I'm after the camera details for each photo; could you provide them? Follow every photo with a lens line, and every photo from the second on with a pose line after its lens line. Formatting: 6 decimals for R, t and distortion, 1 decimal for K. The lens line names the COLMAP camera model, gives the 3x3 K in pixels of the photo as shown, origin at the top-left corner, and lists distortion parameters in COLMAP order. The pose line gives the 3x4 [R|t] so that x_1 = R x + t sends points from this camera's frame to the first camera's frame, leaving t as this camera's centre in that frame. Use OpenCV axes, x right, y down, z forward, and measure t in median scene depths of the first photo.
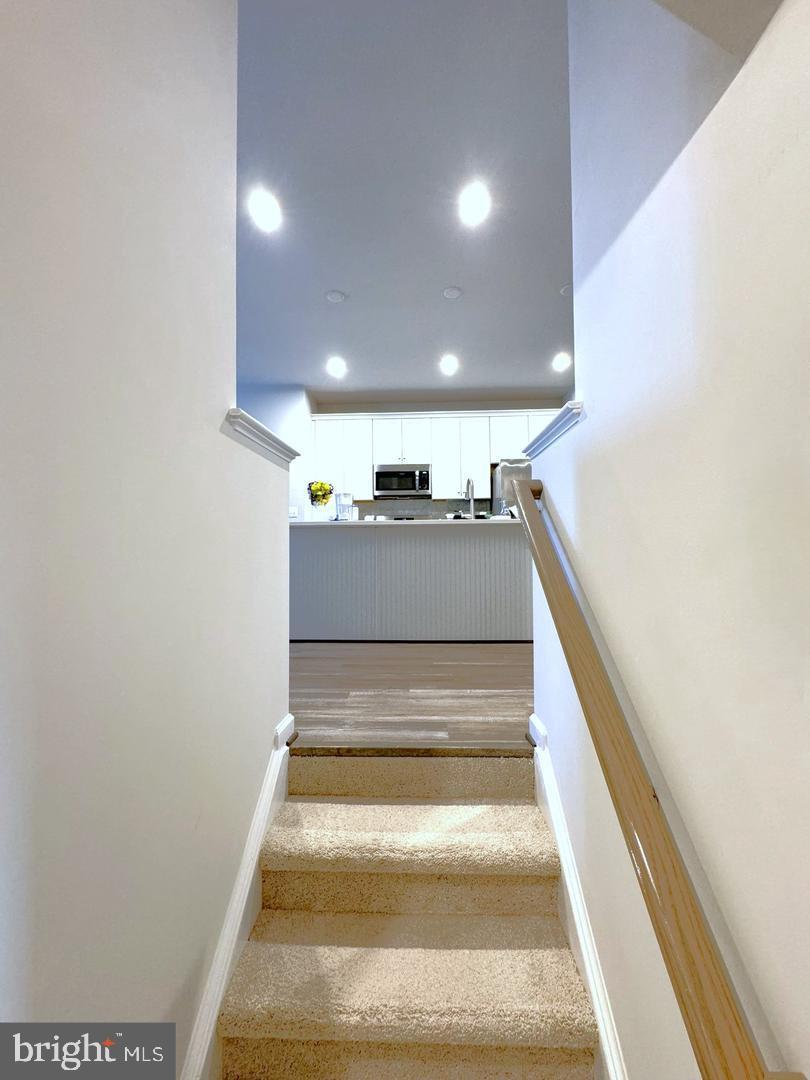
lens RADIAL K [[429.1, 0, 405.0], [0, 429.1, 540.0], [0, 0, 1]] dist [0.000005, -0.000002]
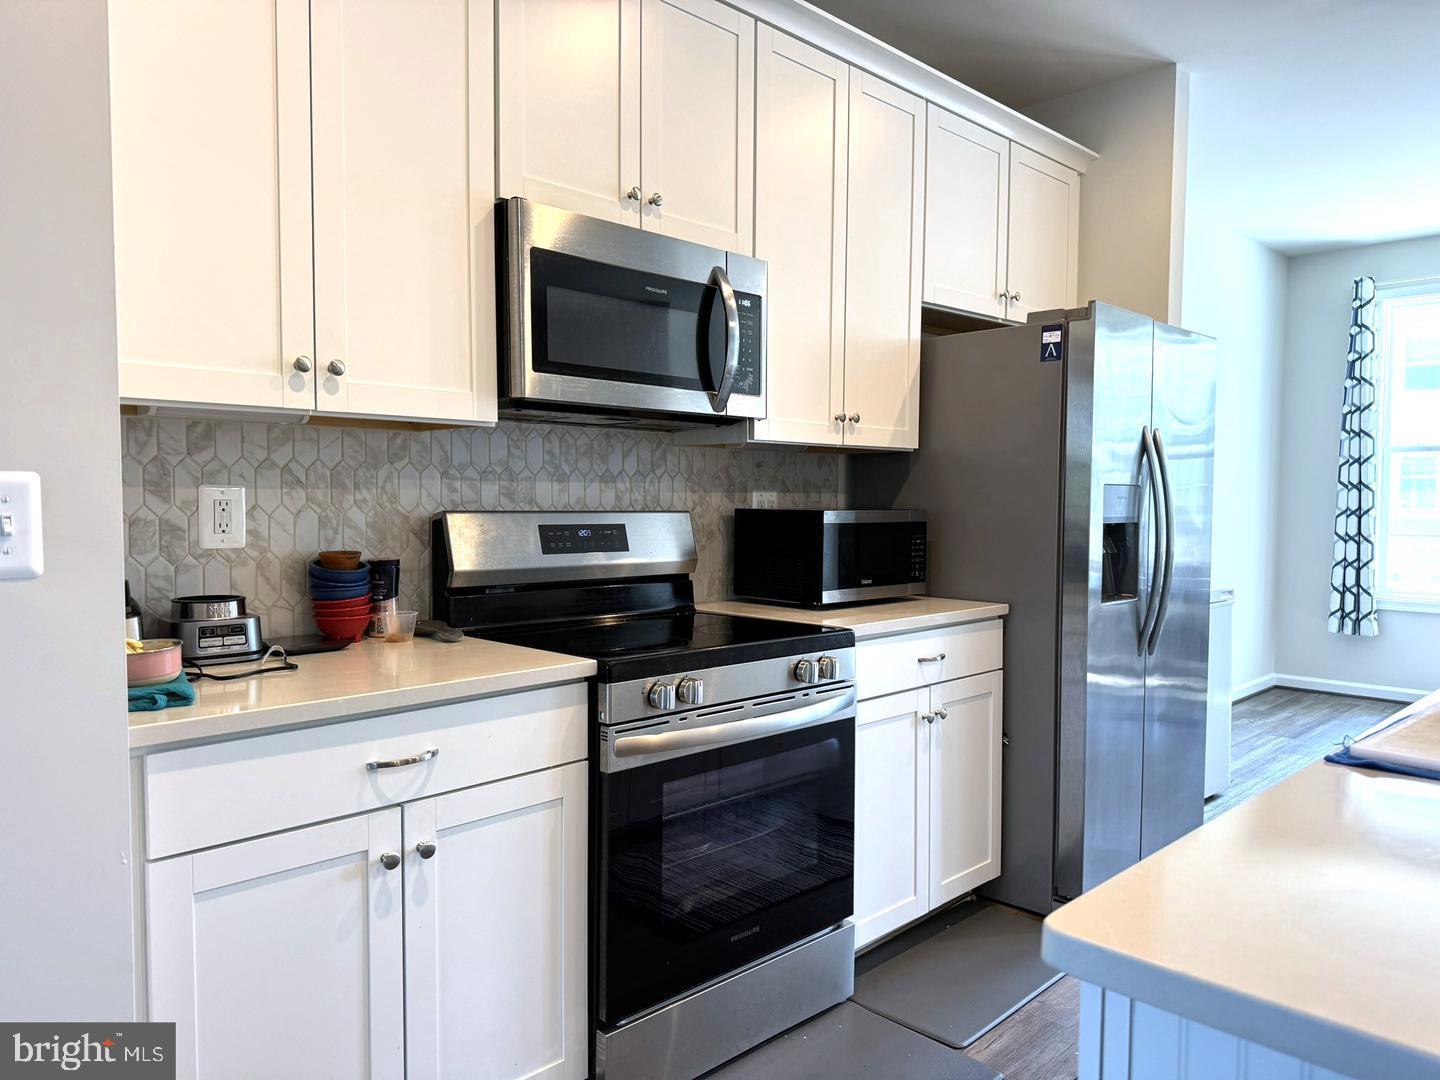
lens RADIAL K [[1026.5, 0, 720.0], [0, 1026.5, 540.0], [0, 0, 1]] dist [0.063377, -0.082679]
pose [[0.680201, -0.020201, 0.732747, -0.299483], [-0.035608, 0.997529, 0.060556, -0.077766], [-0.732160, -0.067282, 0.677801, 0.689891]]
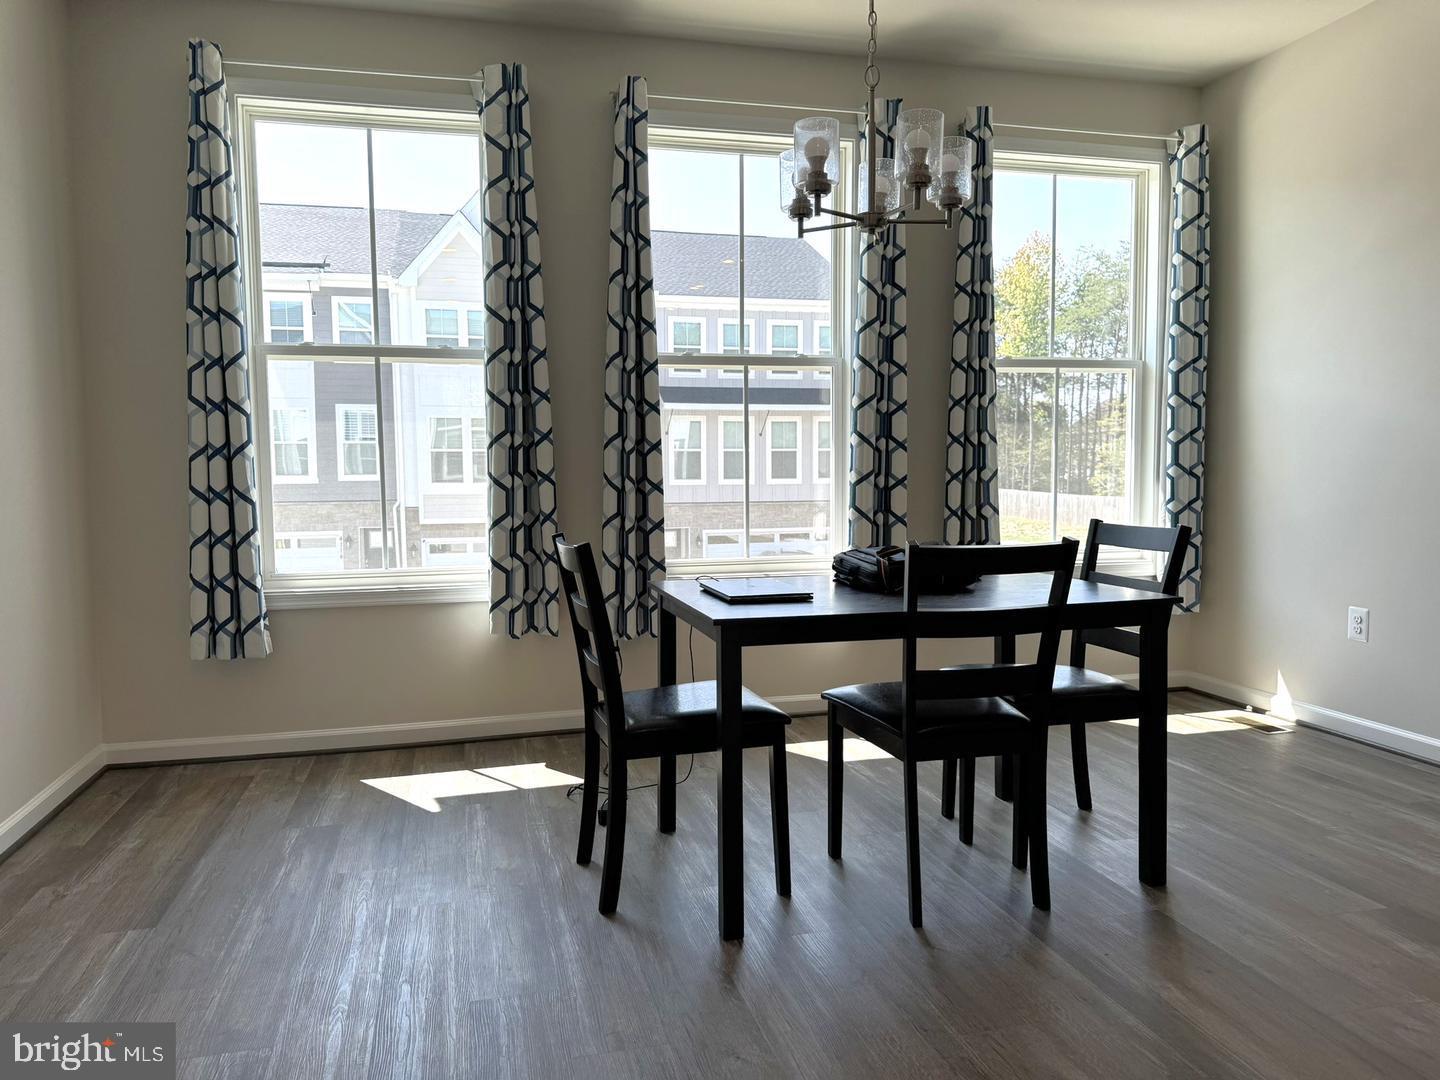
lens RADIAL K [[1026.5, 0, 720.0], [0, 1026.5, 540.0], [0, 0, 1]] dist [0.063377, -0.082679]
pose [[-0.289287, -0.056917, 0.955549, 0.249521], [-0.021347, 0.998366, 0.053005, -0.050379], [-0.957004, -0.005064, -0.290030, 0.833067]]
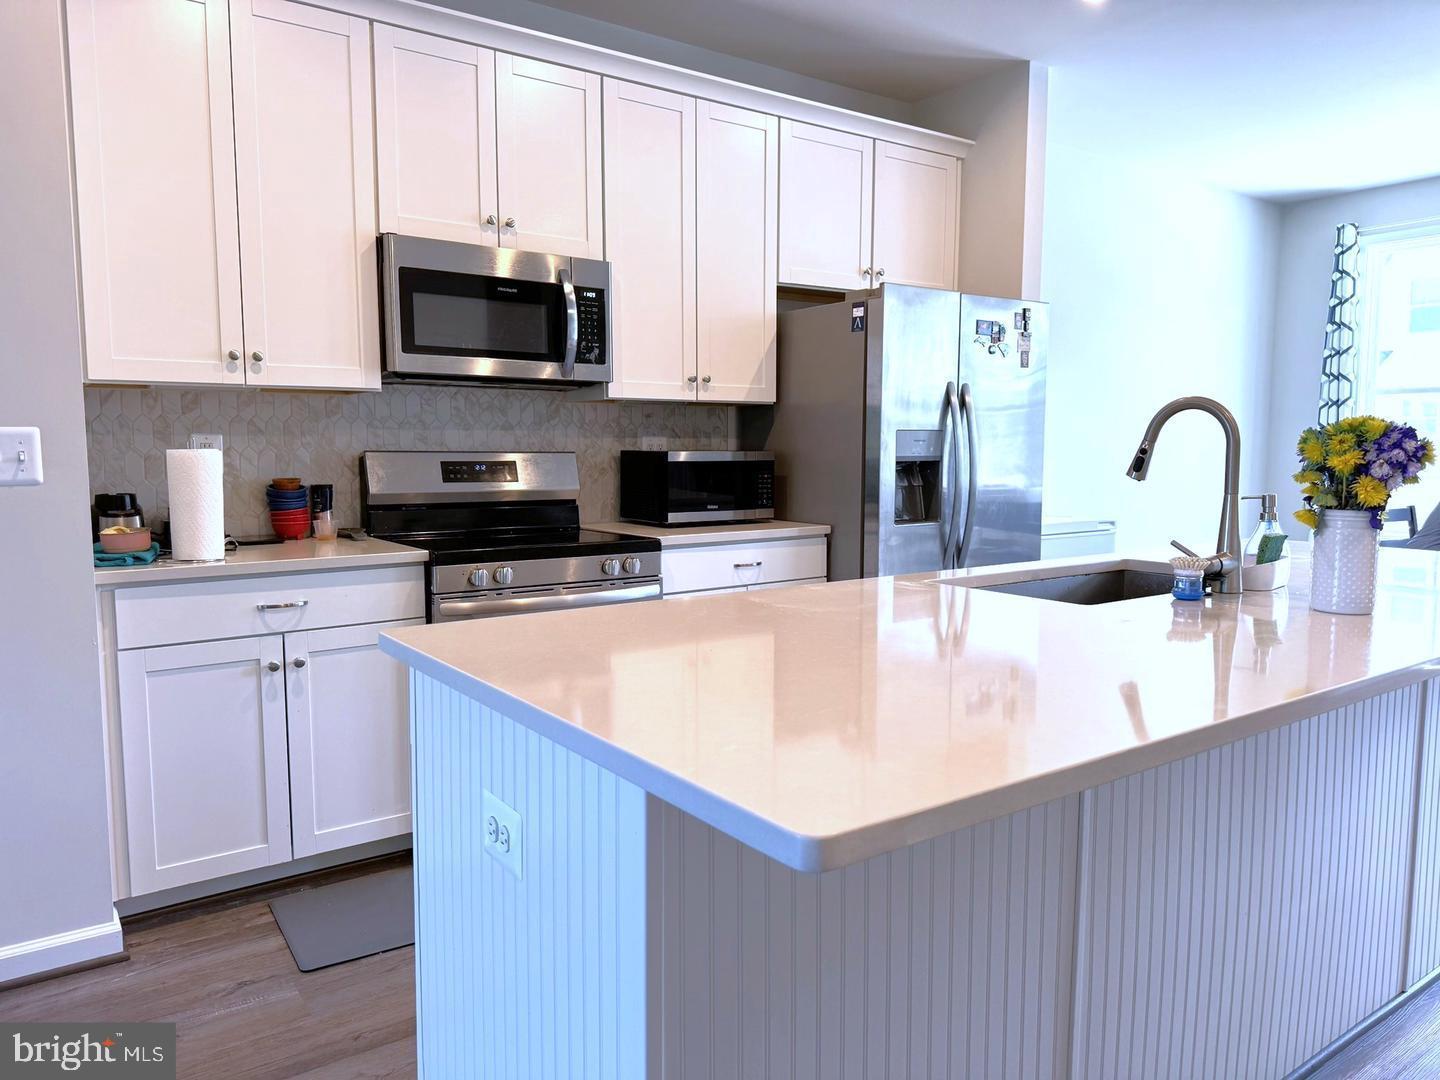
lens RADIAL K [[1034.1, 0, 720.0], [0, 1034.1, 540.0], [0, 0, 1]] dist [0.087293, -0.130047]
pose [[0.785736, -0.050518, 0.616496, -0.281895], [-0.028779, 0.992595, 0.118016, -0.086172], [-0.617893, -0.110471, 0.778463, 0.455275]]
